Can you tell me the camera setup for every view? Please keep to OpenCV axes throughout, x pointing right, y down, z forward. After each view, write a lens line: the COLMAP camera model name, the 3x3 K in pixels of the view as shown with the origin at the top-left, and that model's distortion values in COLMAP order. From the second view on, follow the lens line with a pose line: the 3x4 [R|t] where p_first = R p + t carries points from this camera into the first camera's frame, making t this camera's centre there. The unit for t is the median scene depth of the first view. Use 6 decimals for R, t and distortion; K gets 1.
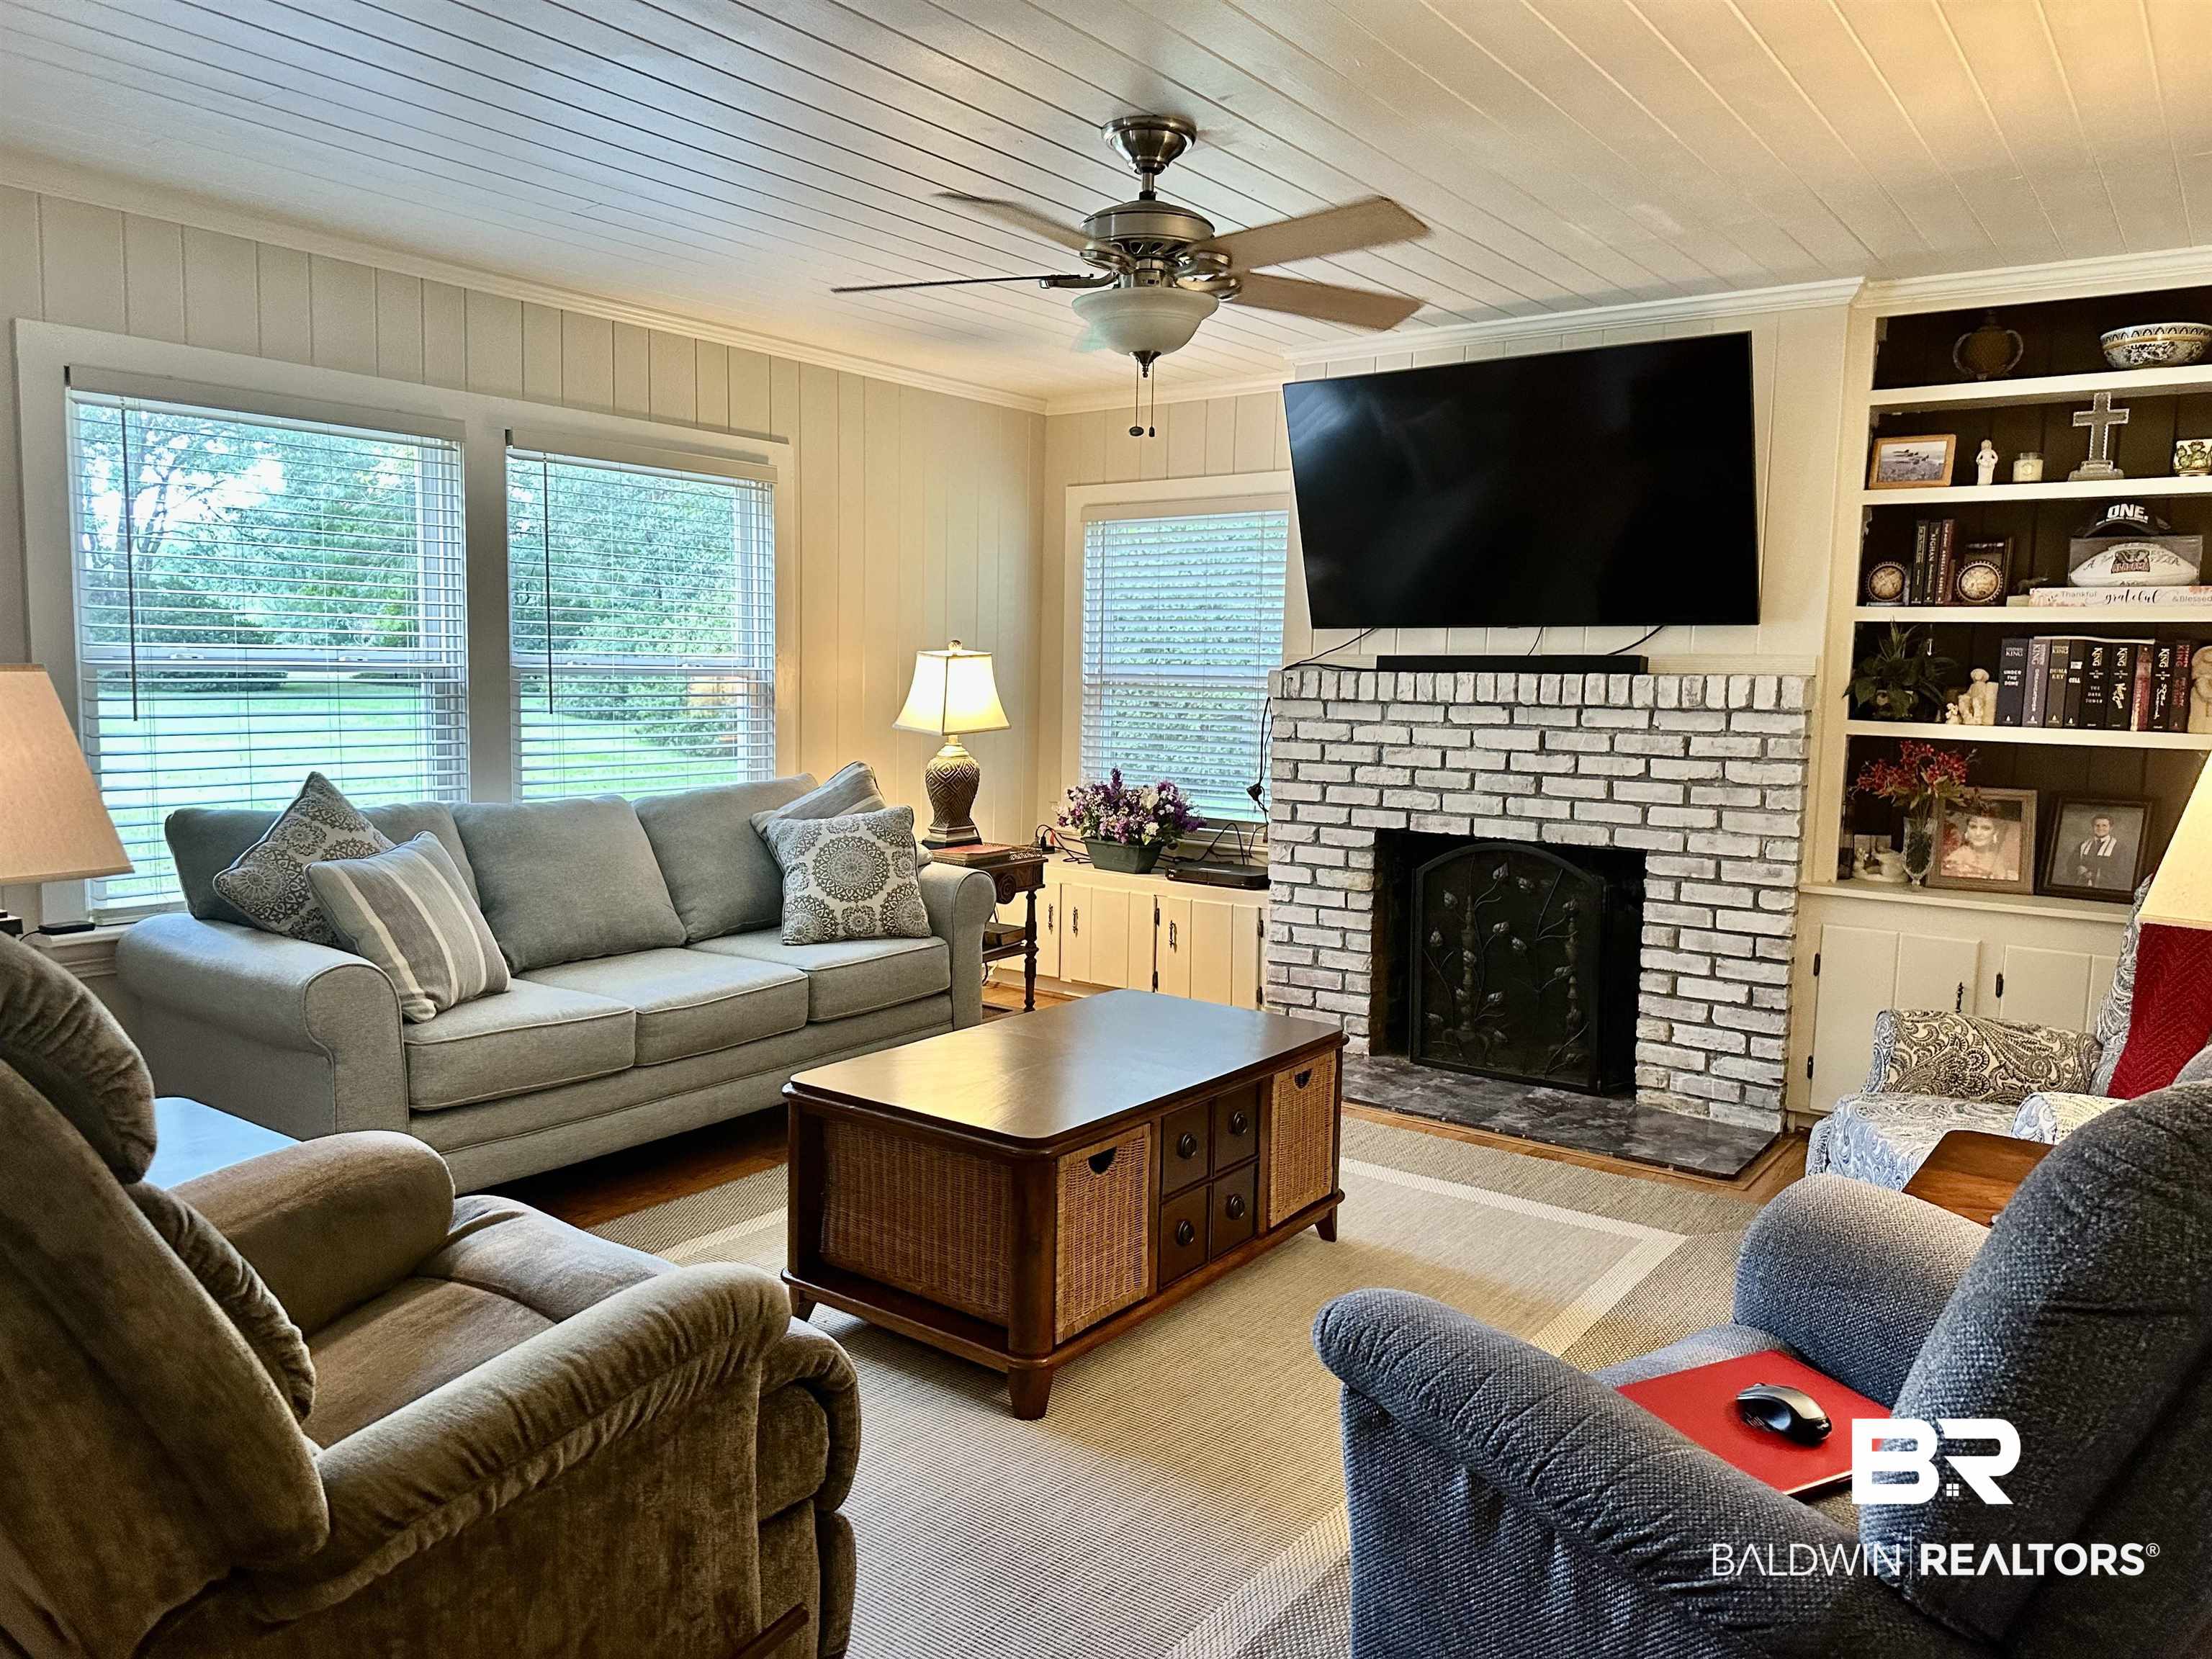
lens RADIAL K [[1530.8, 0, 1106.0], [0, 1530.8, 829.5], [0, 0, 1]] dist [0.005404, -0.042743]
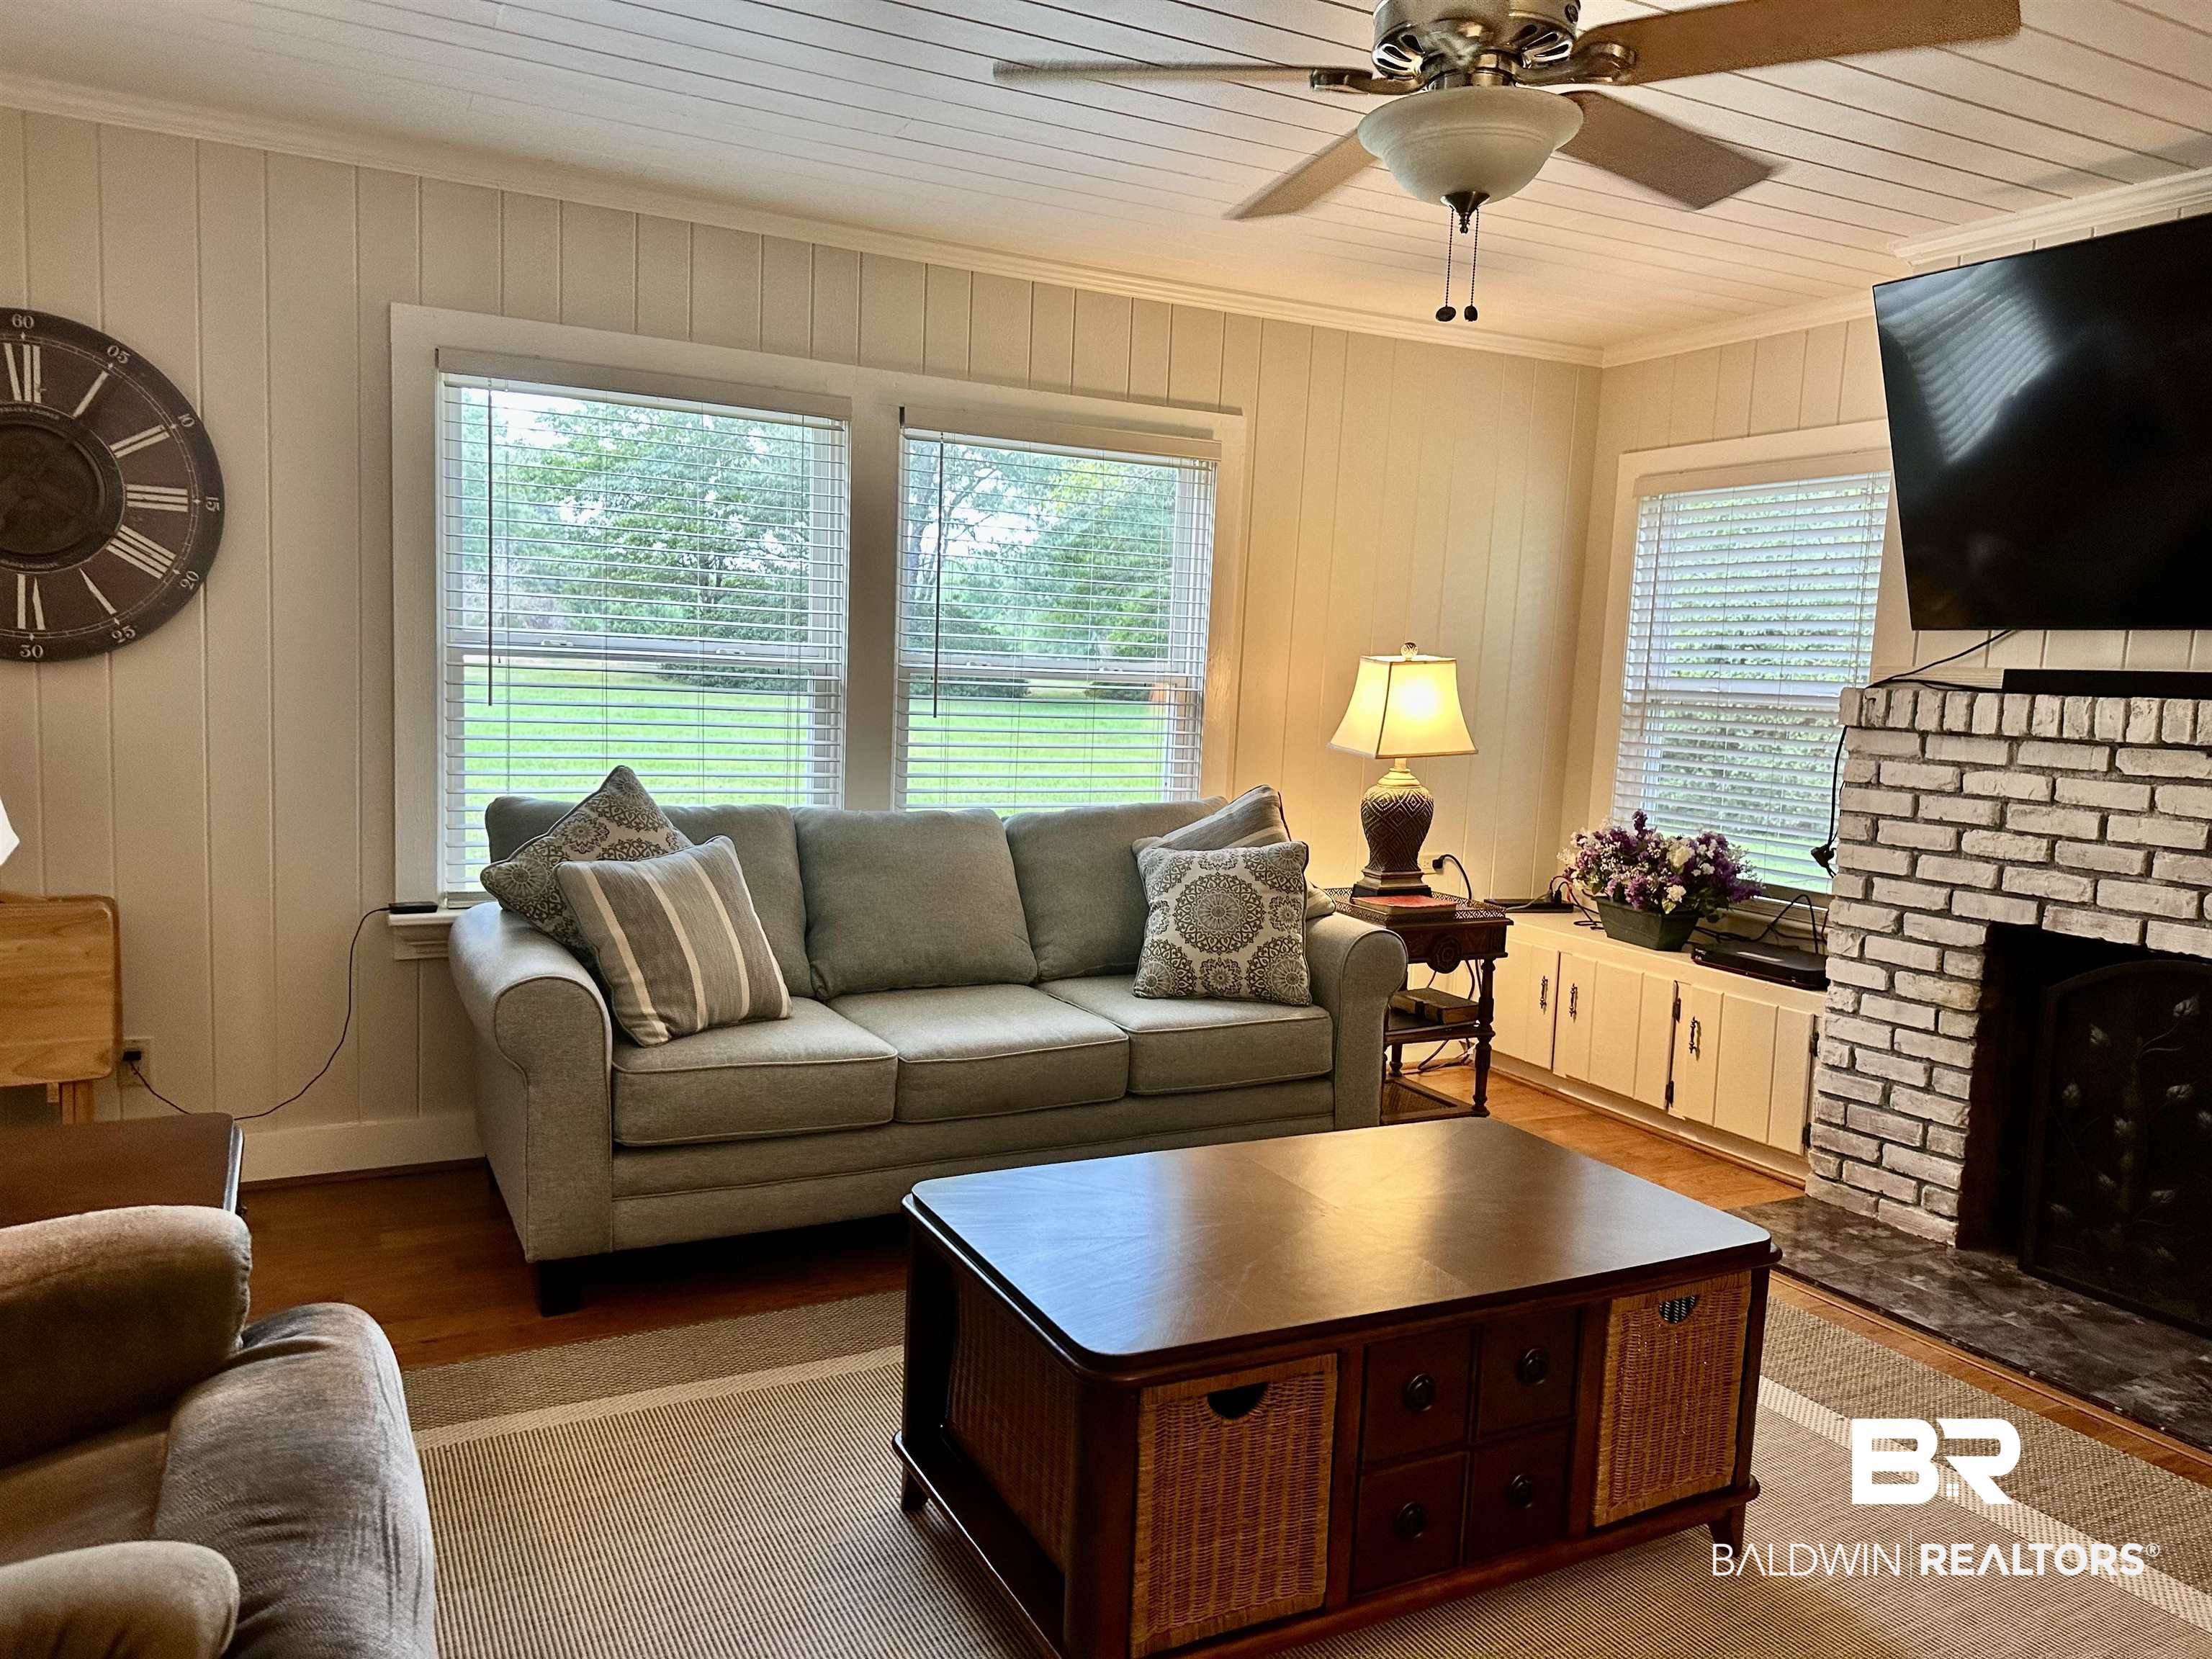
lens RADIAL K [[1552.4, 0, 1106.0], [0, 1552.4, 829.5], [0, 0, 1]] dist [0.114243, -0.180208]
pose [[0.892310, 0.064611, -0.446776, 0.140468], [-0.070129, 0.997529, 0.004195, -0.017493], [0.445943, 0.027588, 0.894636, 0.195442]]
